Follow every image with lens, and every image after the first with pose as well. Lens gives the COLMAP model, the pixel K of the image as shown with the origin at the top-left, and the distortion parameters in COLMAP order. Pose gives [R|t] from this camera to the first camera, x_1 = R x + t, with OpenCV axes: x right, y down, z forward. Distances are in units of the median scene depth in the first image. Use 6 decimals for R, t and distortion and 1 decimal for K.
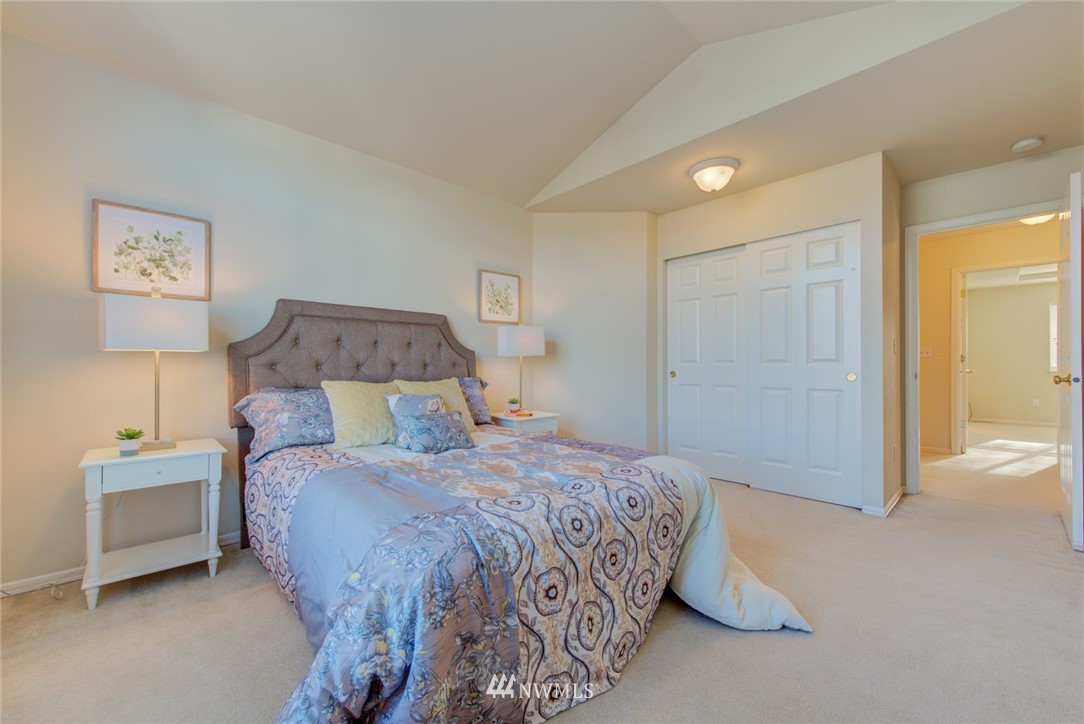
lens RADIAL K [[425.0, 0, 536.8], [0, 425.0, 369.7], [0, 0, 1]] dist [-0.001280, -0.000303]
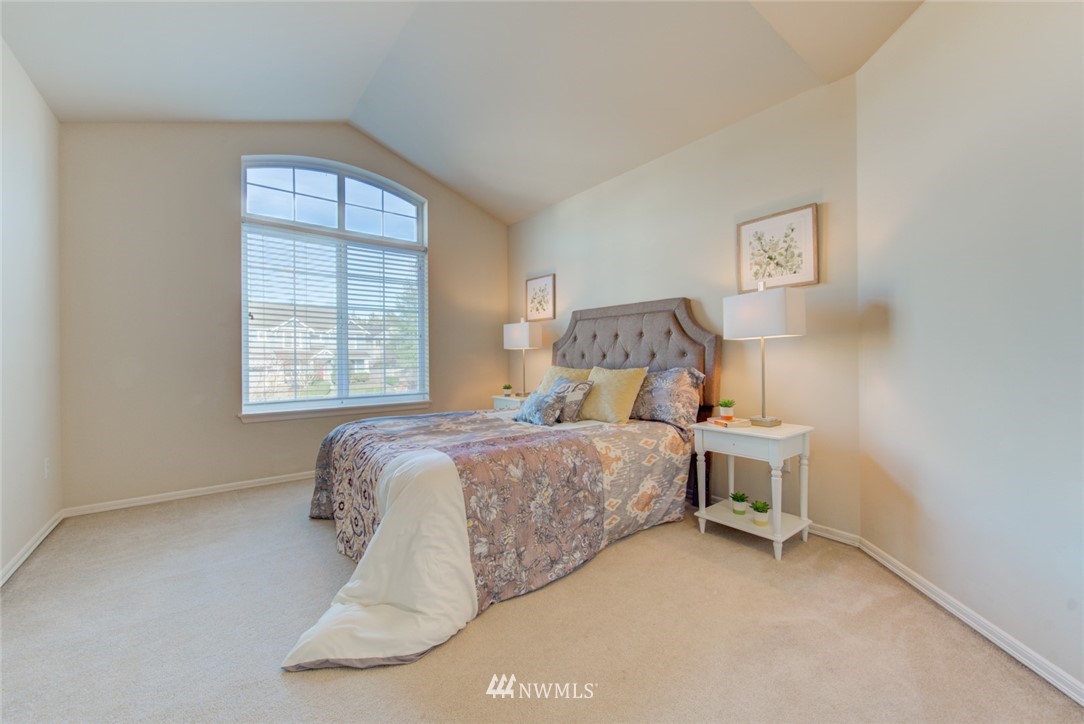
lens RADIAL K [[425.0, 0, 536.8], [0, 425.0, 369.7], [0, 0, 1]] dist [-0.001280, -0.000303]
pose [[-0.097821, 0.031062, -0.994719, 0.806807], [0.000996, 0.999515, 0.031114, -0.005370], [0.995204, 0.002053, -0.097805, 0.894894]]
